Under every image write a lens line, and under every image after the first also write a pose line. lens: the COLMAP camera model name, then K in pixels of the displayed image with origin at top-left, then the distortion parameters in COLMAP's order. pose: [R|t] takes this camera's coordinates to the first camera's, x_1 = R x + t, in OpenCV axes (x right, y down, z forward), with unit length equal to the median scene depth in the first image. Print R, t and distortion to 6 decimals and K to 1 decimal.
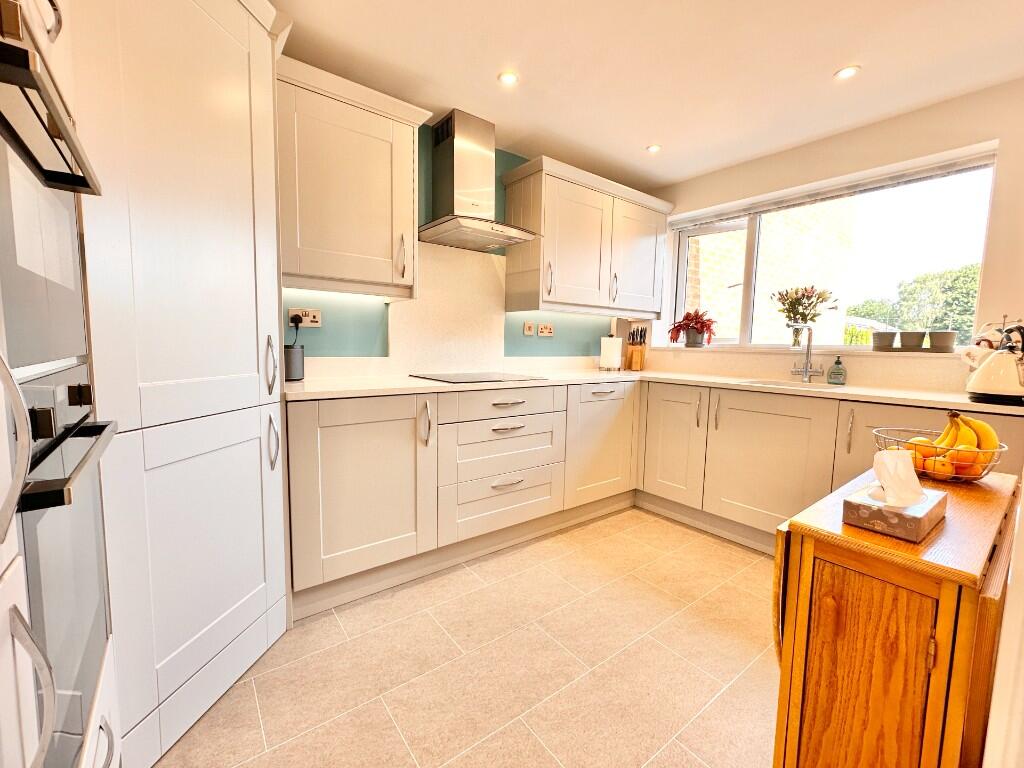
lens RADIAL K [[421.0, 0, 512.0], [0, 421.0, 384.0], [0, 0, 1]] dist [-0.002158, -0.000276]
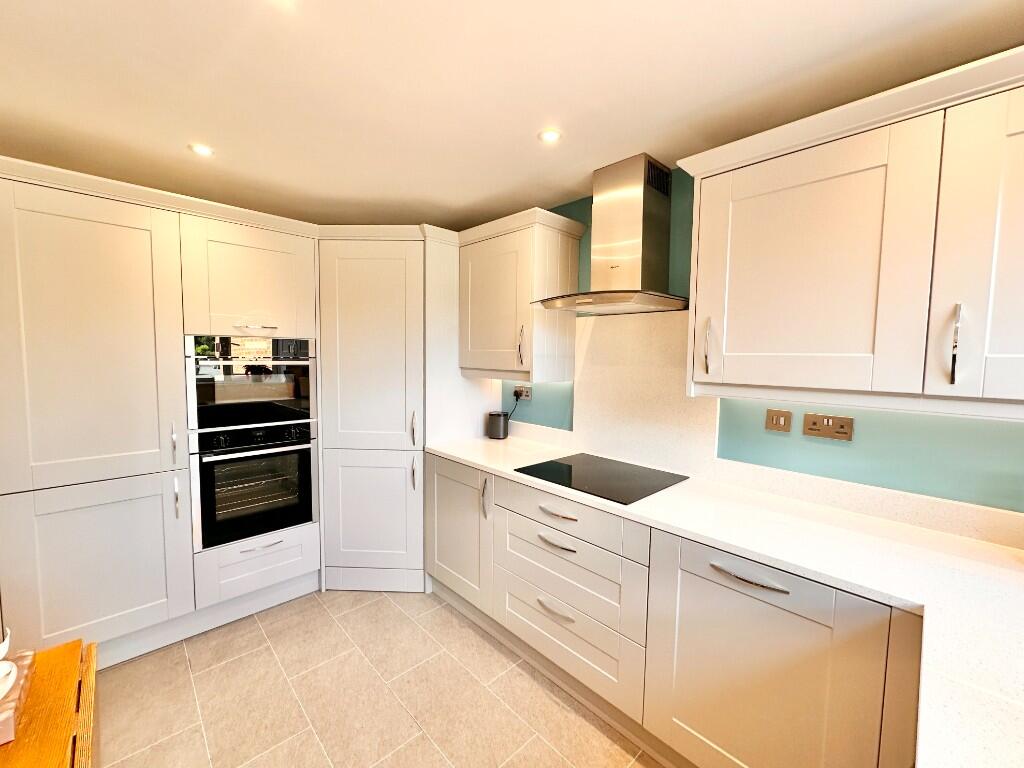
lens RADIAL K [[409.9, 0, 512.0], [0, 409.9, 384.0], [0, 0, 1]] dist [-0.001562, -0.000461]
pose [[0.117478, 0.052187, -0.991703, 0.774119], [-0.102260, 0.993945, 0.040191, -0.232362], [0.987797, 0.096690, 0.122103, 0.805202]]
